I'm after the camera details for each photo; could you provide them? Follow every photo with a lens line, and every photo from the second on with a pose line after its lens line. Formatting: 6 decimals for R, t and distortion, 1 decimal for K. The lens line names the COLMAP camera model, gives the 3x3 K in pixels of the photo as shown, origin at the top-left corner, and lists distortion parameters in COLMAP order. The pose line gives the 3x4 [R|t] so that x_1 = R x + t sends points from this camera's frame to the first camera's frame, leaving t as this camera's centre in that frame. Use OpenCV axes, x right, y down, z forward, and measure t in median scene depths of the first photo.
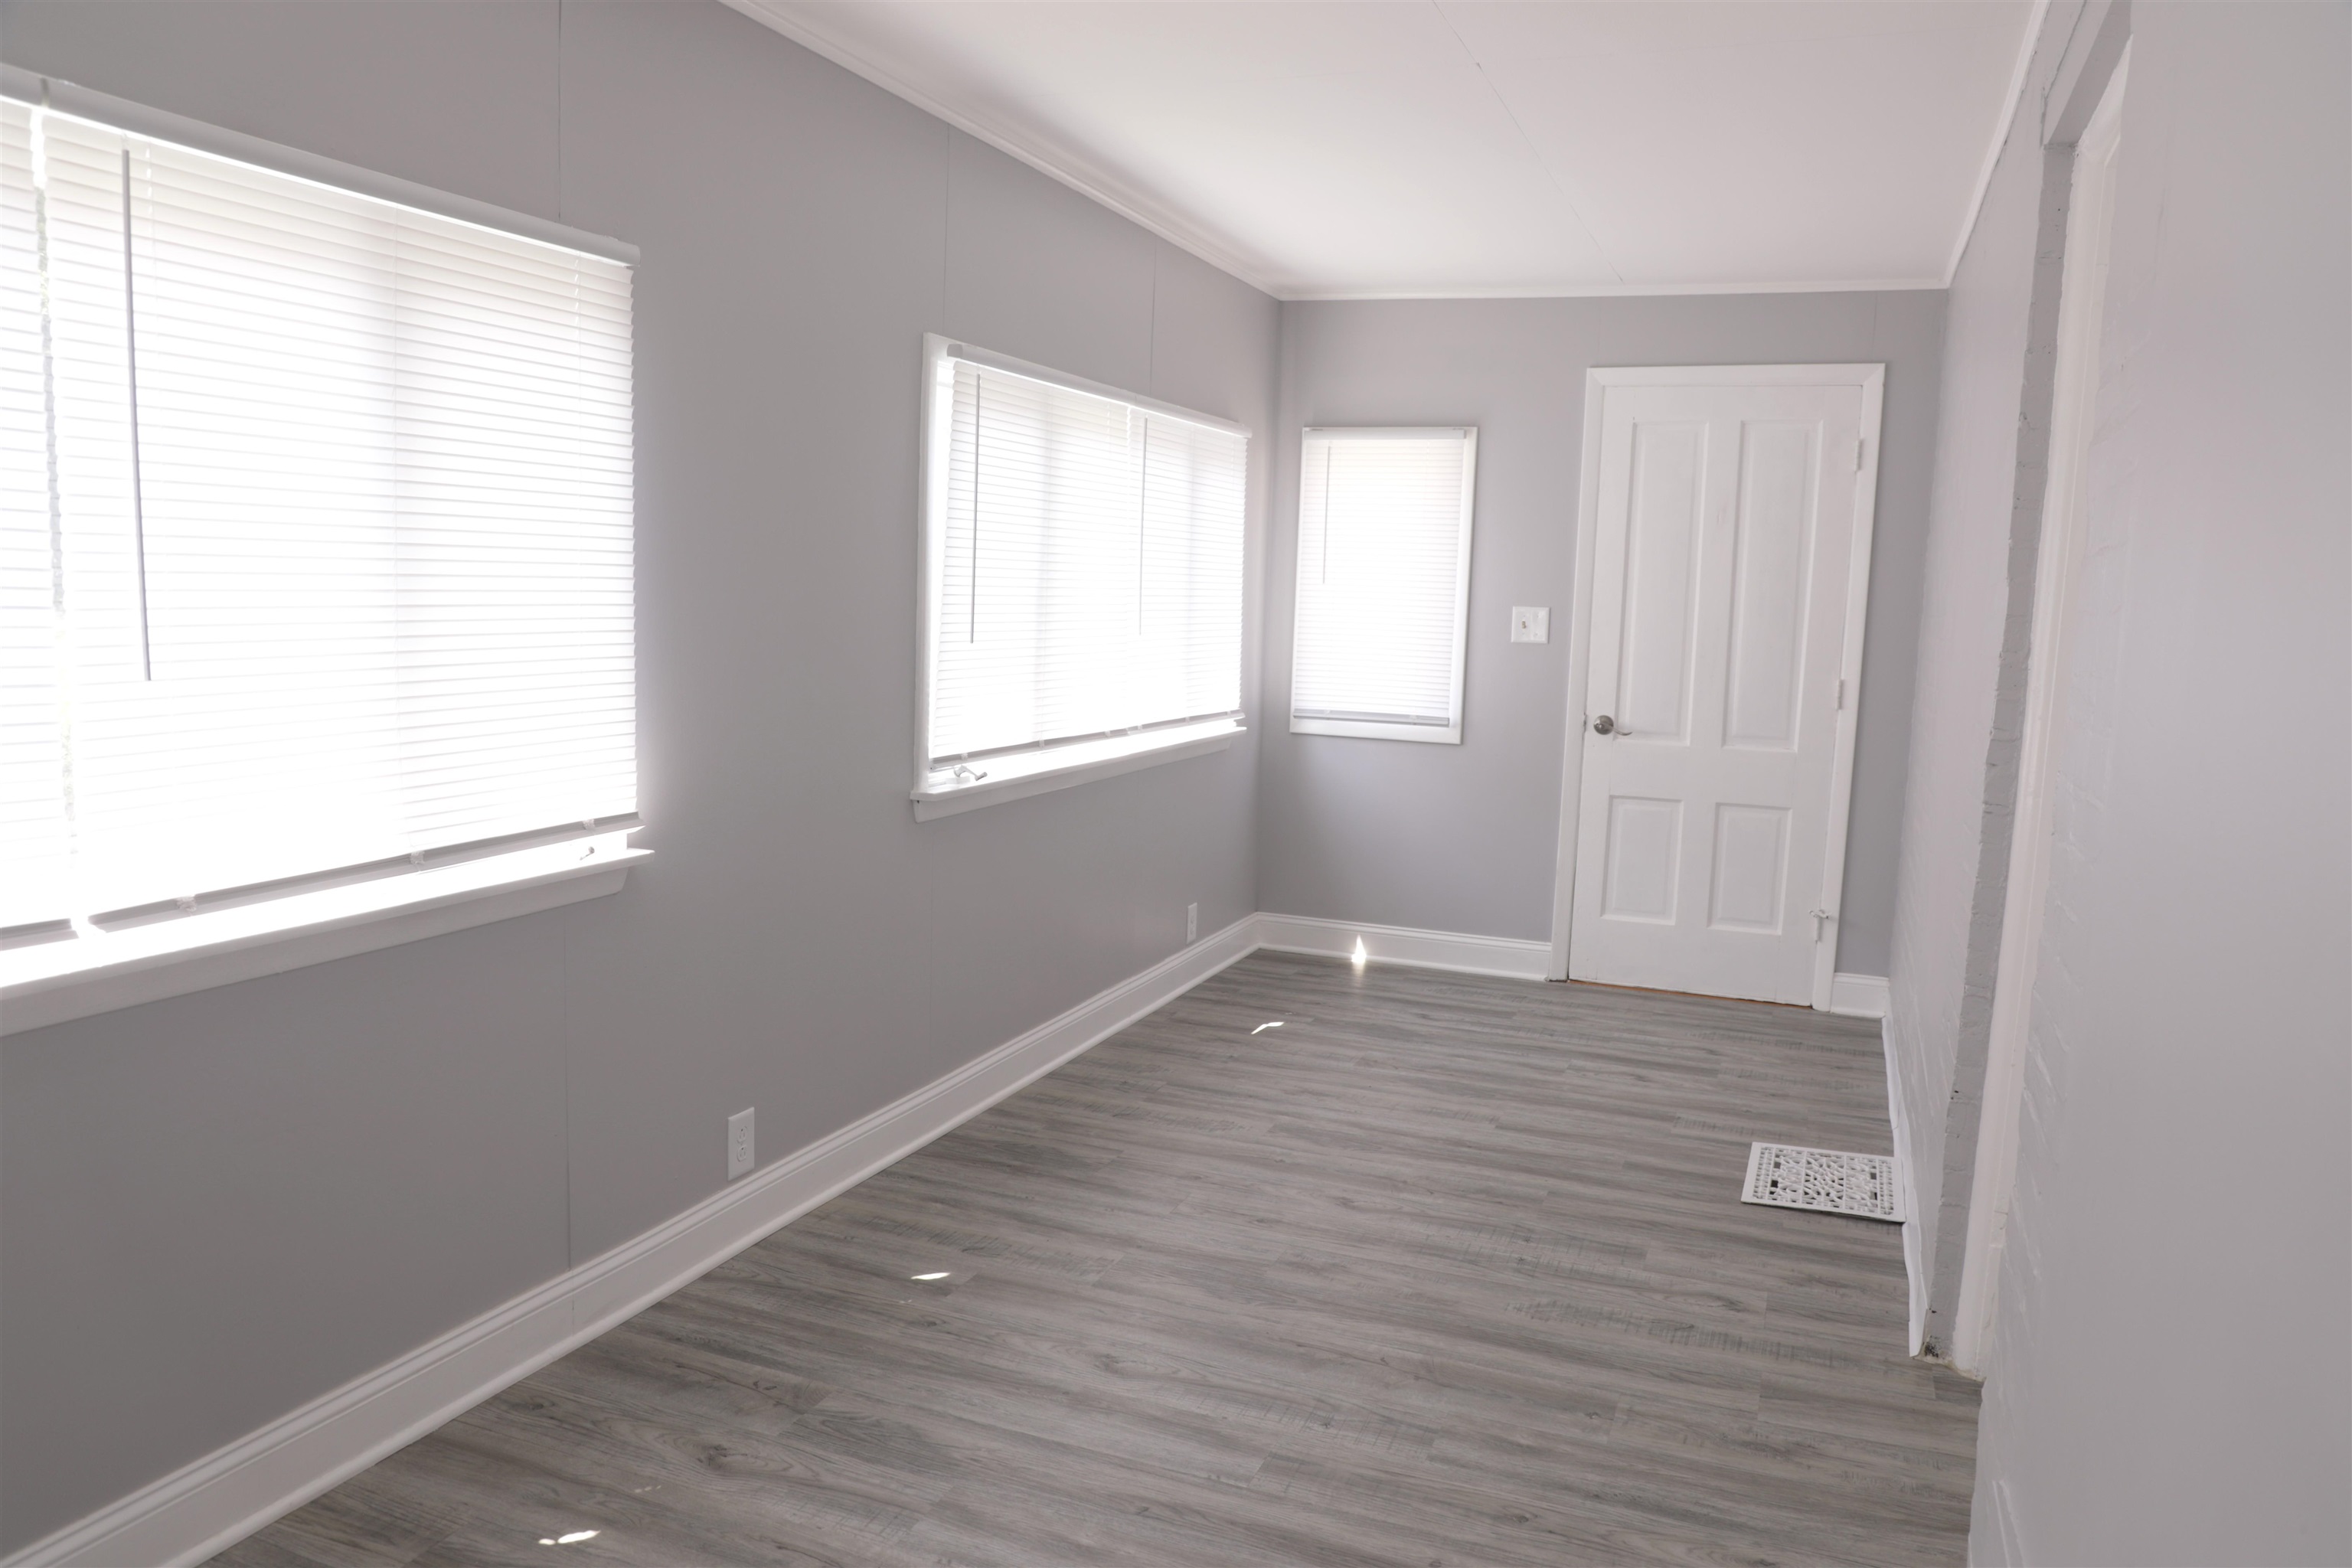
lens RADIAL K [[1616.8, 0, 1167.9], [0, 1616.8, 786.0], [0, 0, 1]] dist [-0.072186, 0.040040]
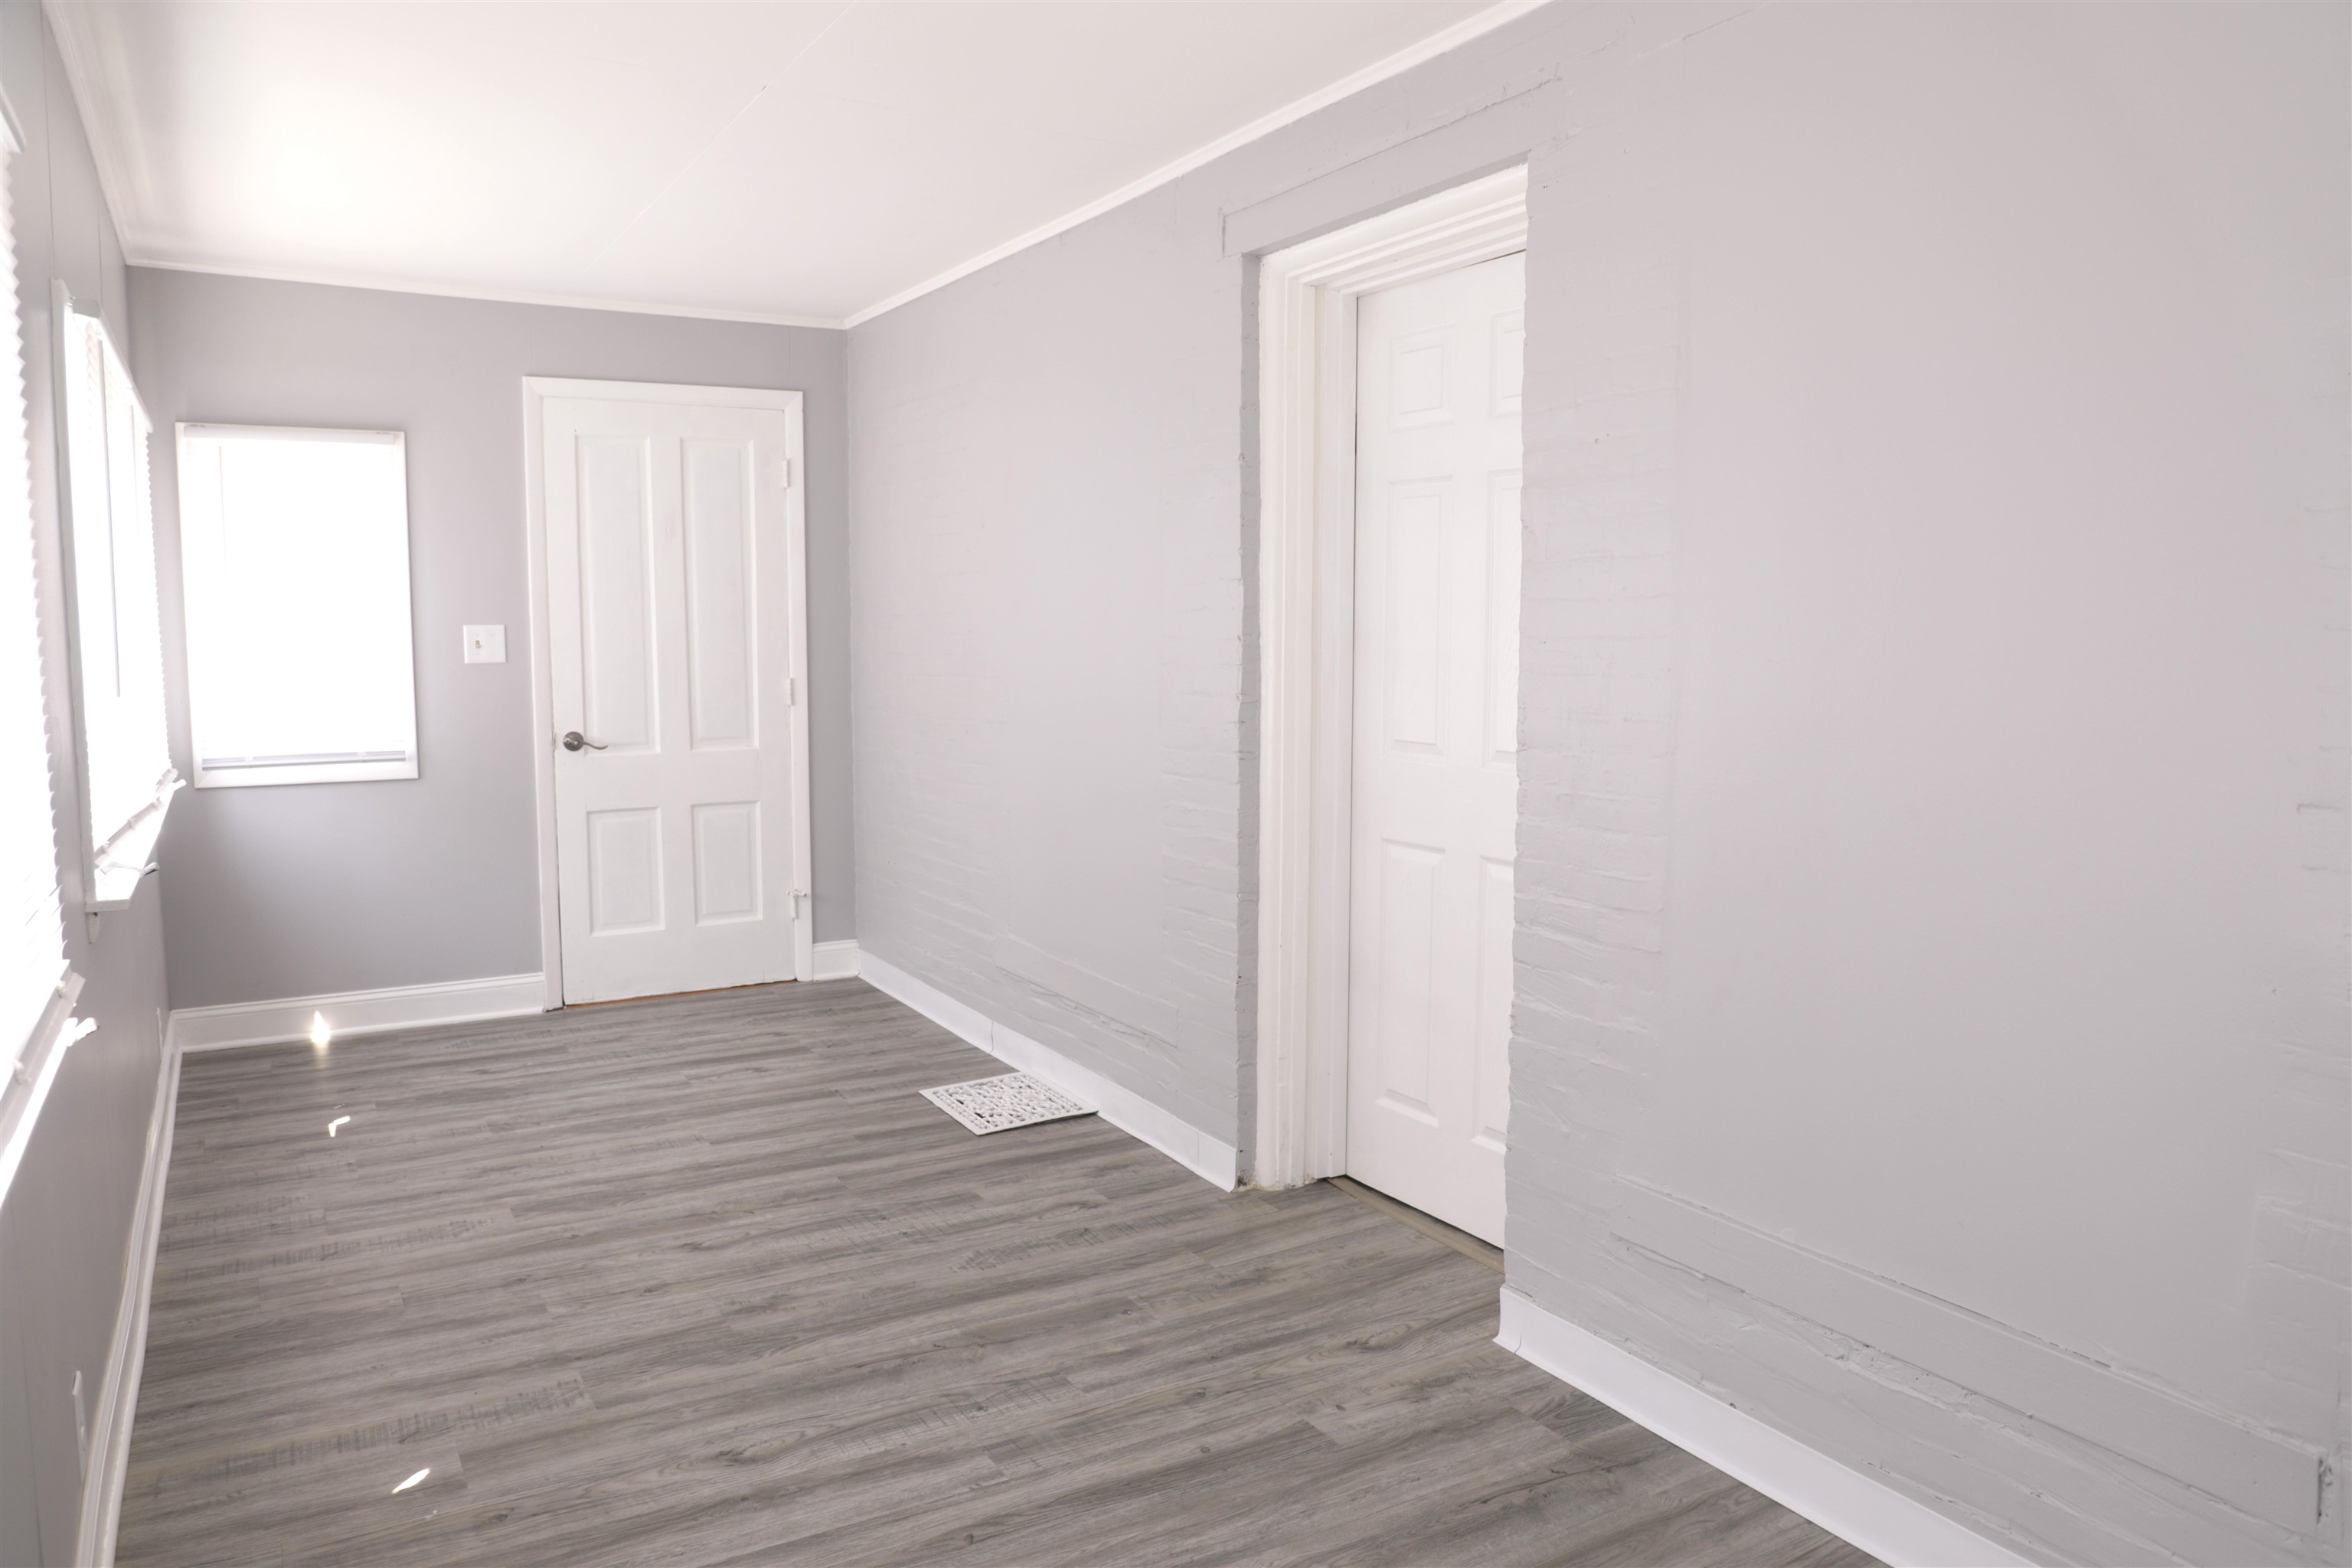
lens RADIAL K [[1616.8, 0, 1167.9], [0, 1616.8, 786.0], [0, 0, 1]] dist [-0.072186, 0.040040]
pose [[0.613725, -0.113890, 0.781262, -0.357926], [0.118602, 0.991611, 0.051385, -0.023696], [-0.780561, 0.061123, 0.622084, 0.143674]]
